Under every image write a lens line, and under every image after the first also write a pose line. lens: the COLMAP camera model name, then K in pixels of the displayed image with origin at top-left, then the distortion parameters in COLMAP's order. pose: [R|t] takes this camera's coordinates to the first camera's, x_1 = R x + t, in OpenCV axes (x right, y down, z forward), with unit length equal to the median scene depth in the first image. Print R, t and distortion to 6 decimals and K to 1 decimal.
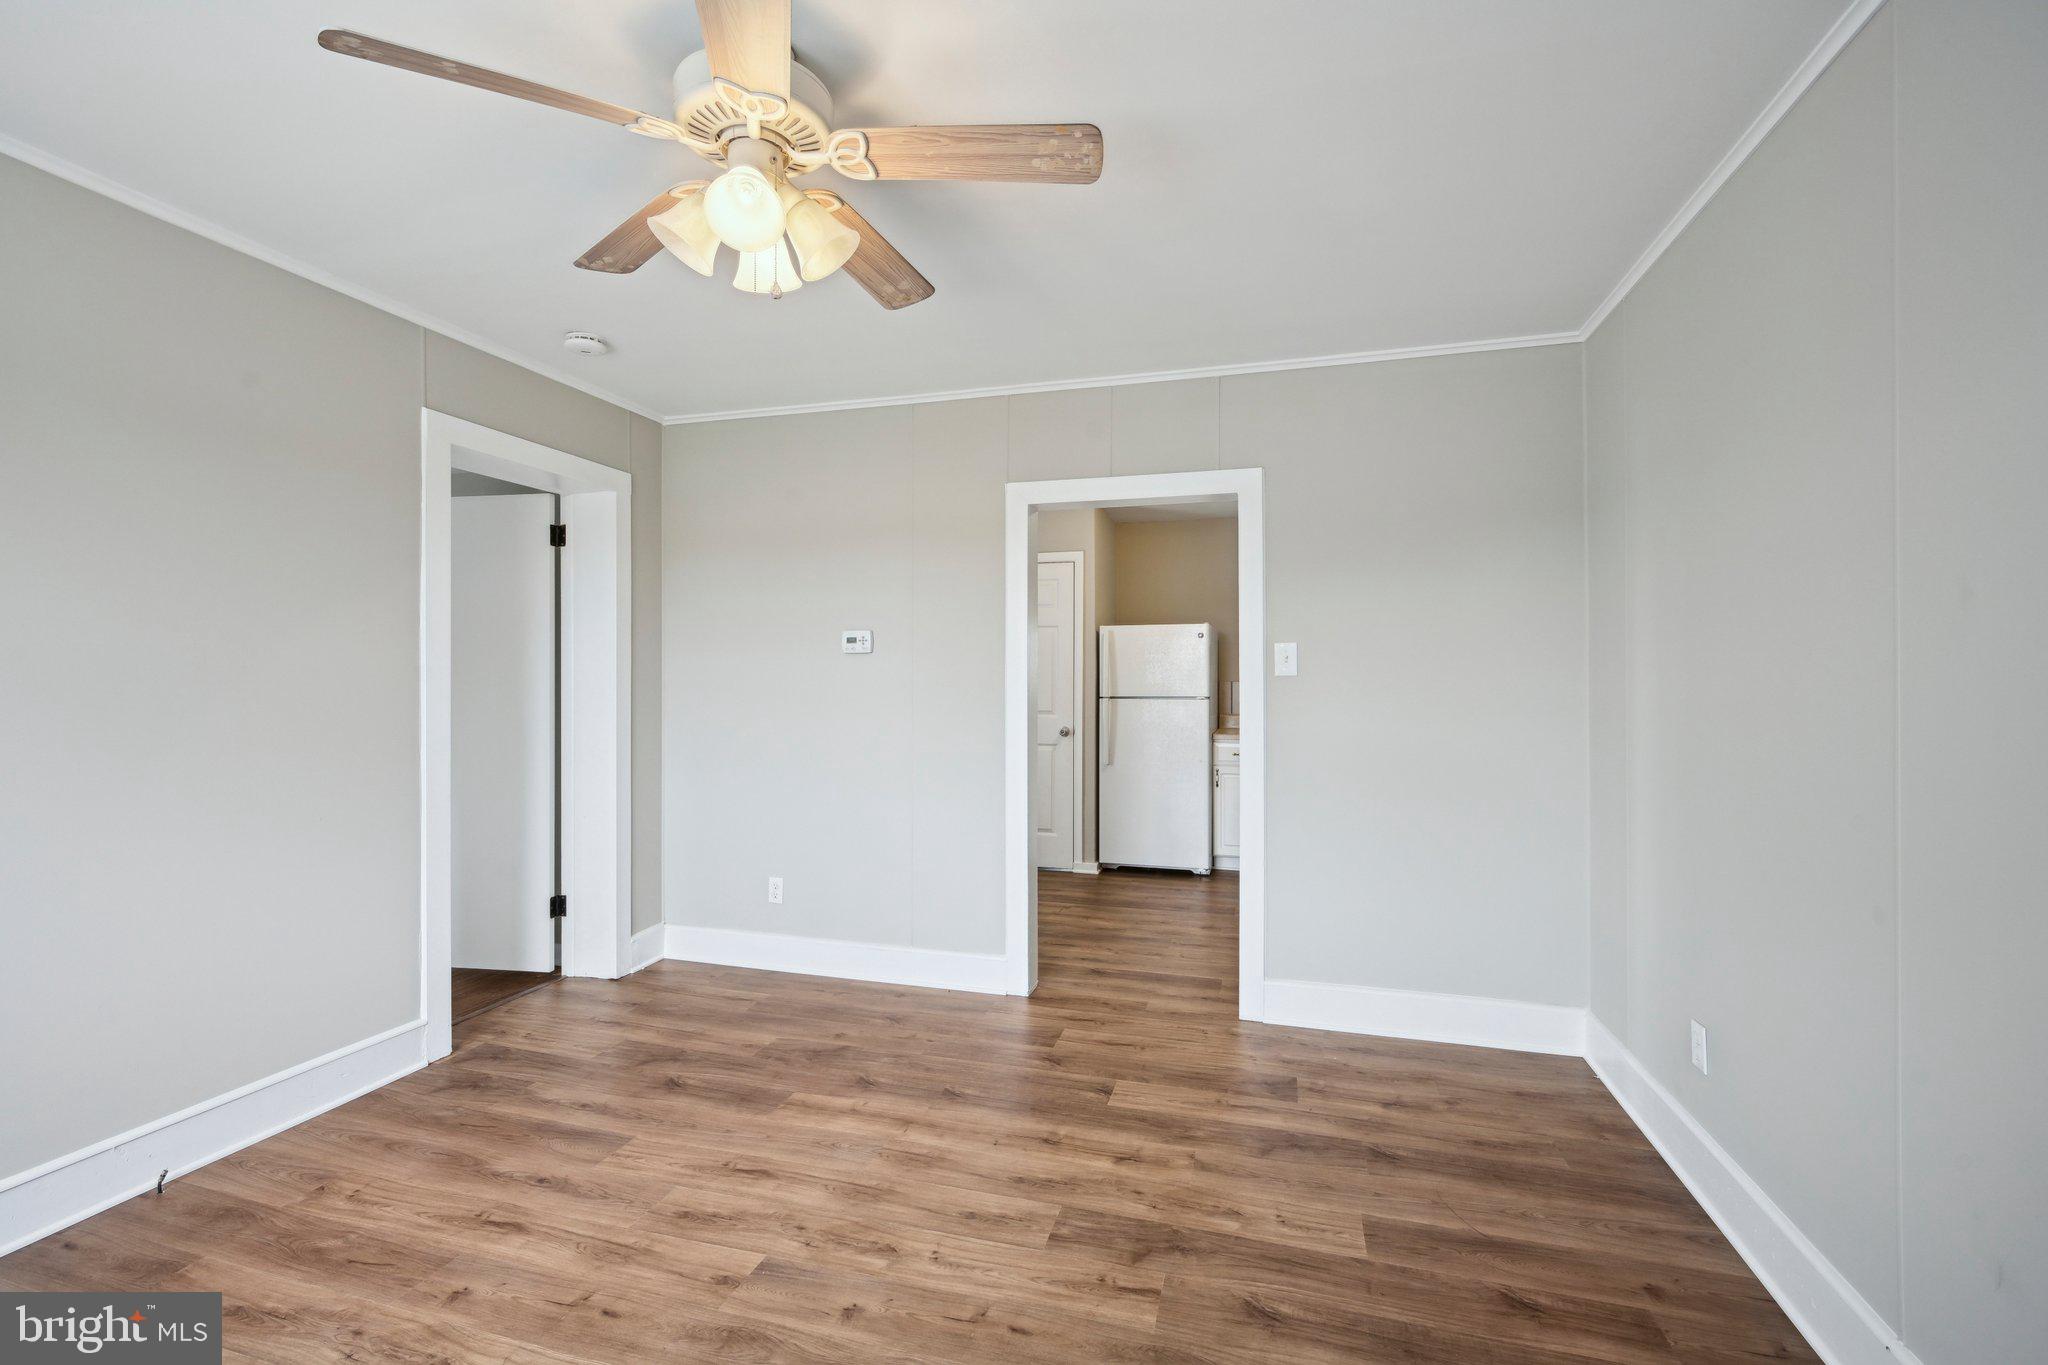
lens RADIAL K [[886.5, 0, 1024.0], [0, 886.5, 682.5], [0, 0, 1]] dist [-0.001603, 0.002580]
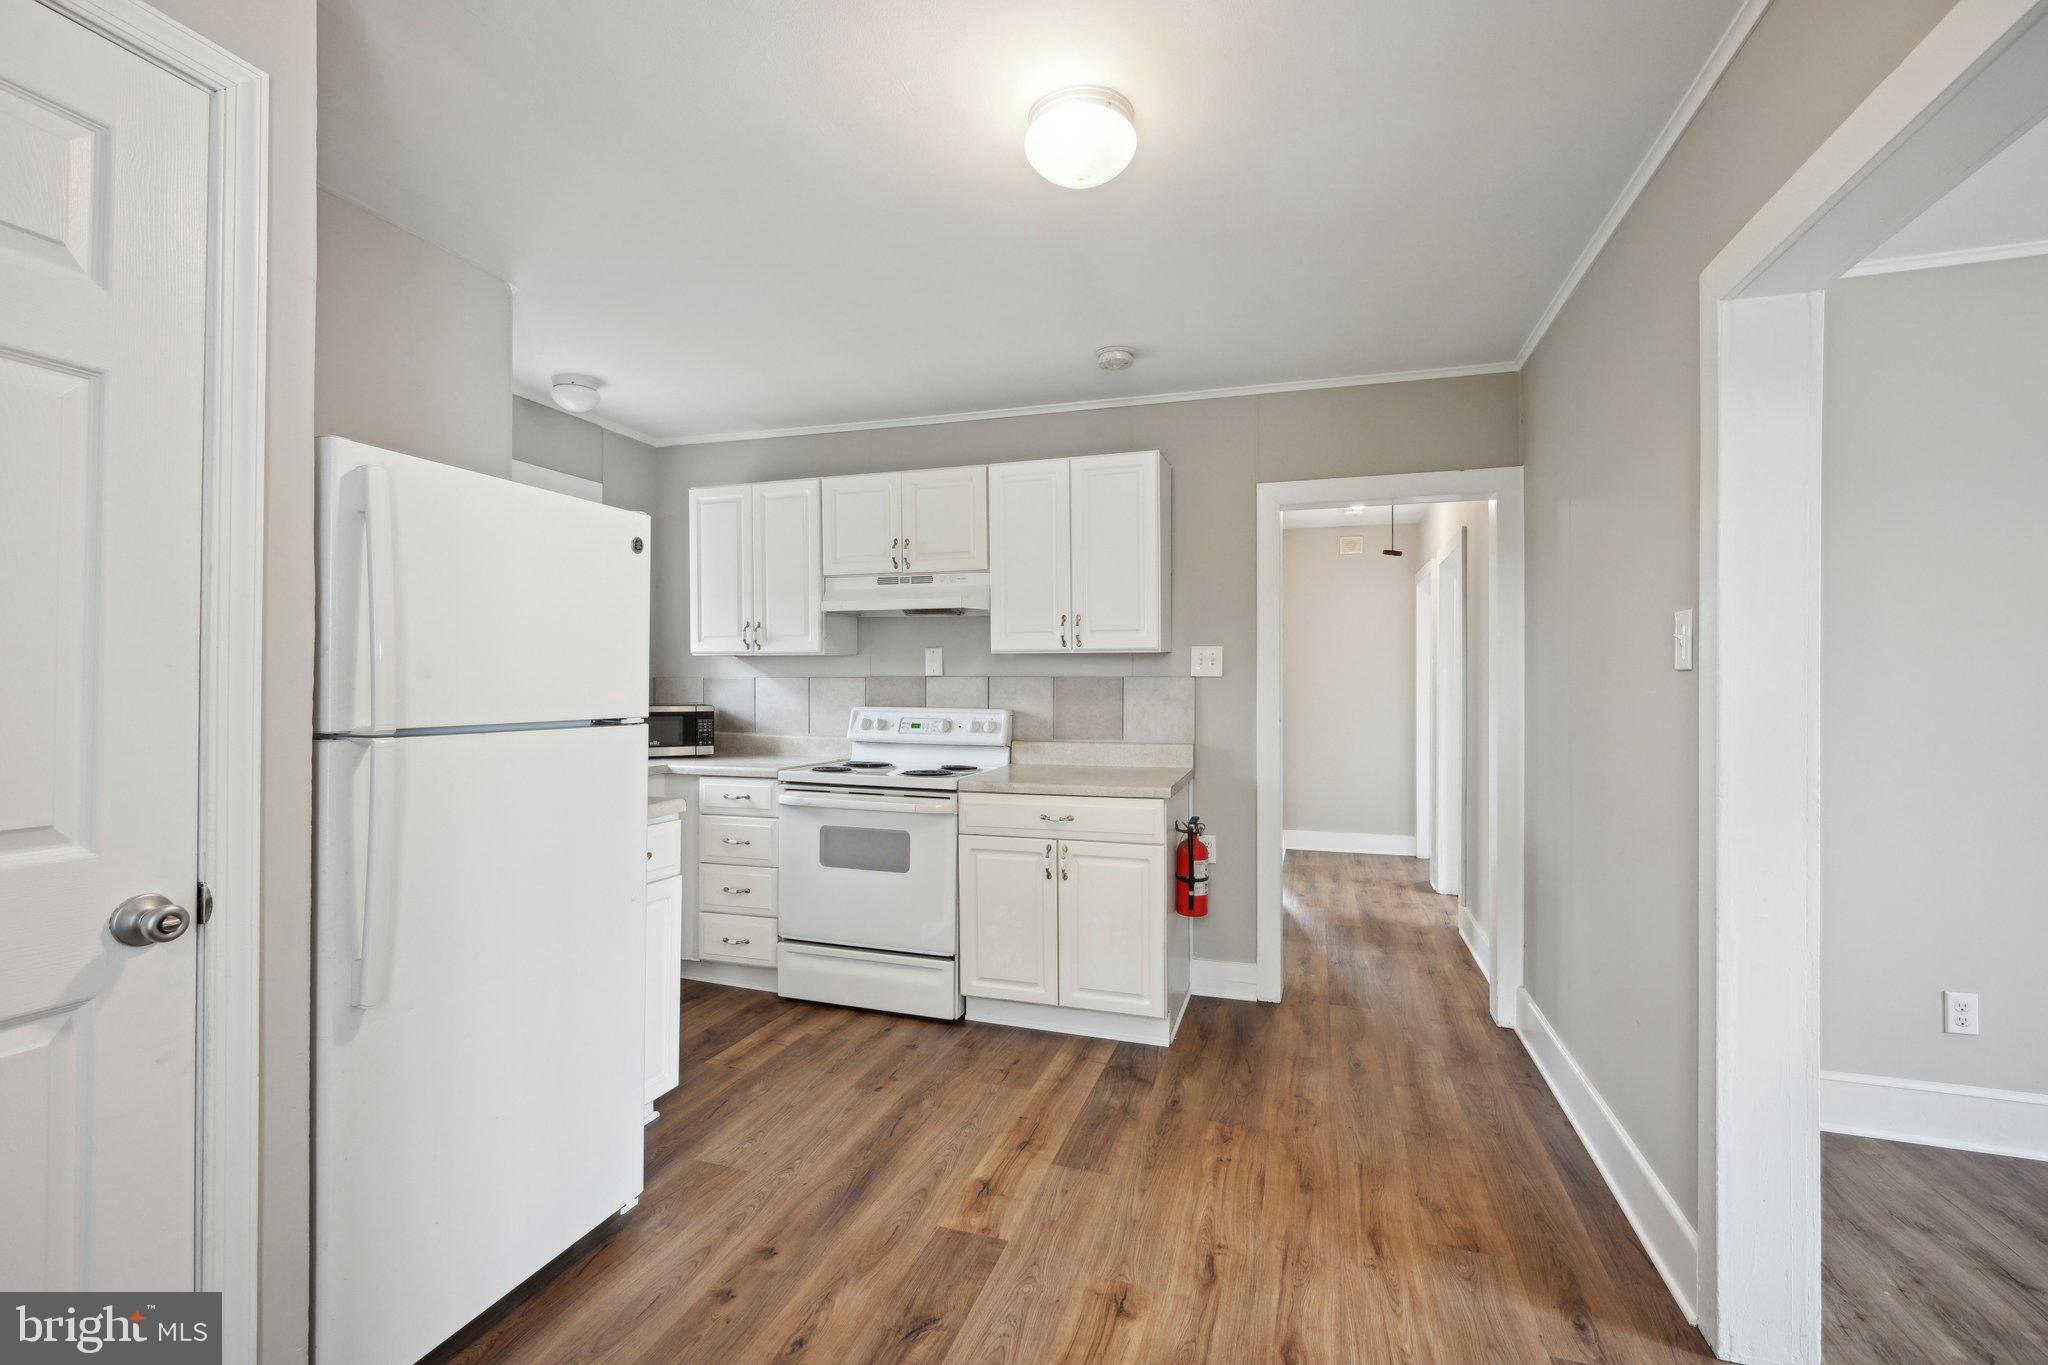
lens RADIAL K [[886.5, 0, 1024.0], [0, 886.5, 682.5], [0, 0, 1]] dist [-0.001603, 0.002580]
pose [[0.034735, 0.001646, 0.999395, -0.339489], [-0.004556, 0.999989, -0.001489, 0.003767], [-0.999386, -0.004501, 0.034743, 1.864195]]
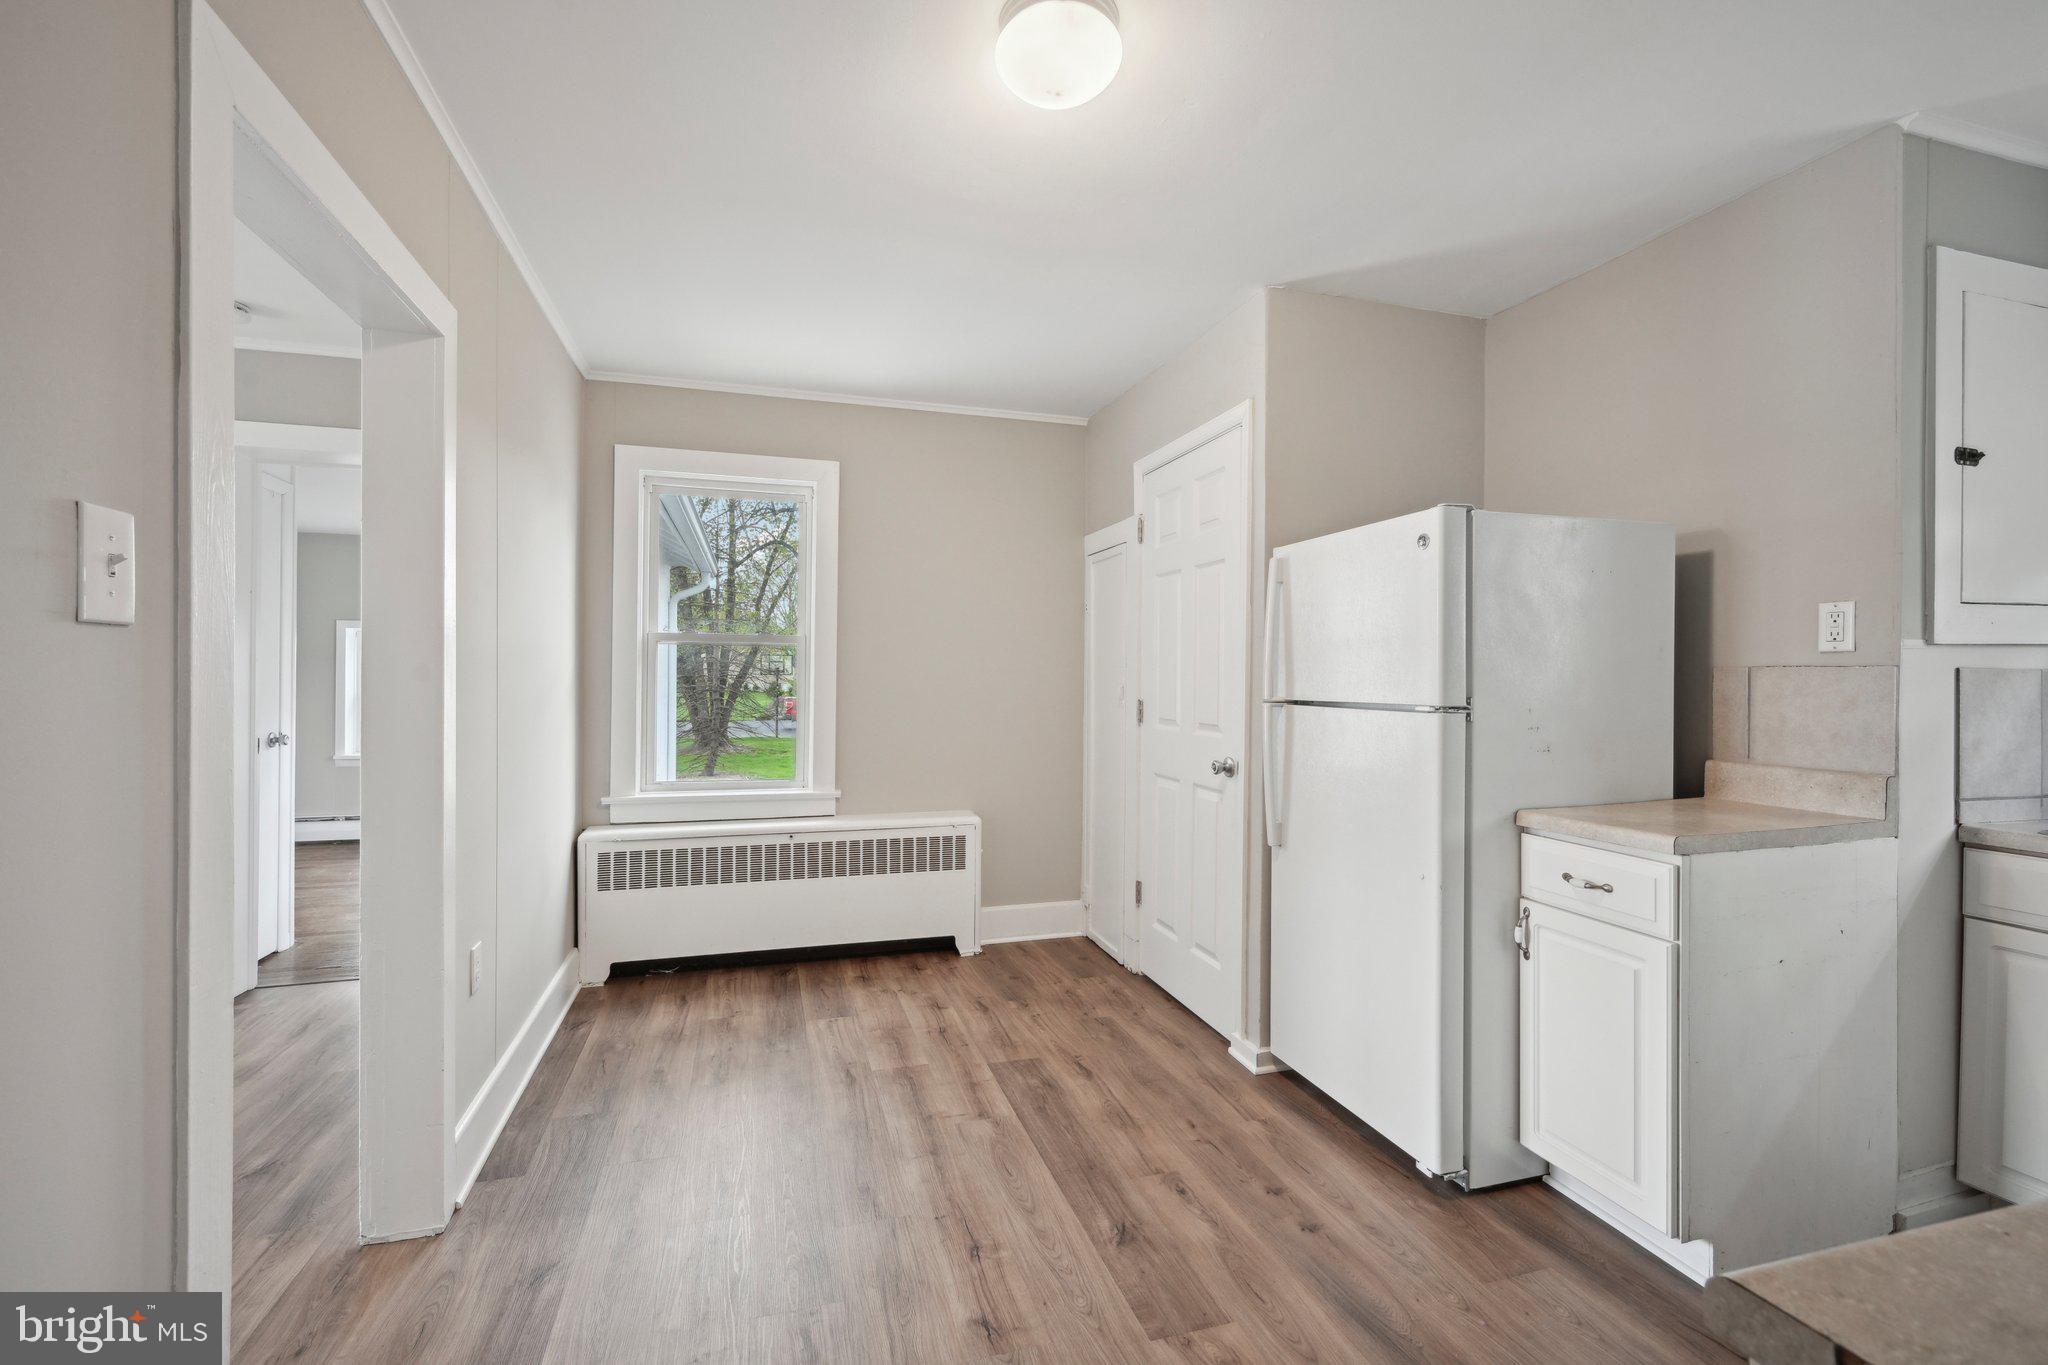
lens RADIAL K [[886.5, 0, 1024.0], [0, 886.5, 682.5], [0, 0, 1]] dist [-0.001603, 0.002580]
pose [[0.541506, 0.005150, -0.840681, 0.945905], [-0.004416, 0.999985, 0.003281, 0.012811], [0.840685, 0.001936, 0.541521, 1.469980]]
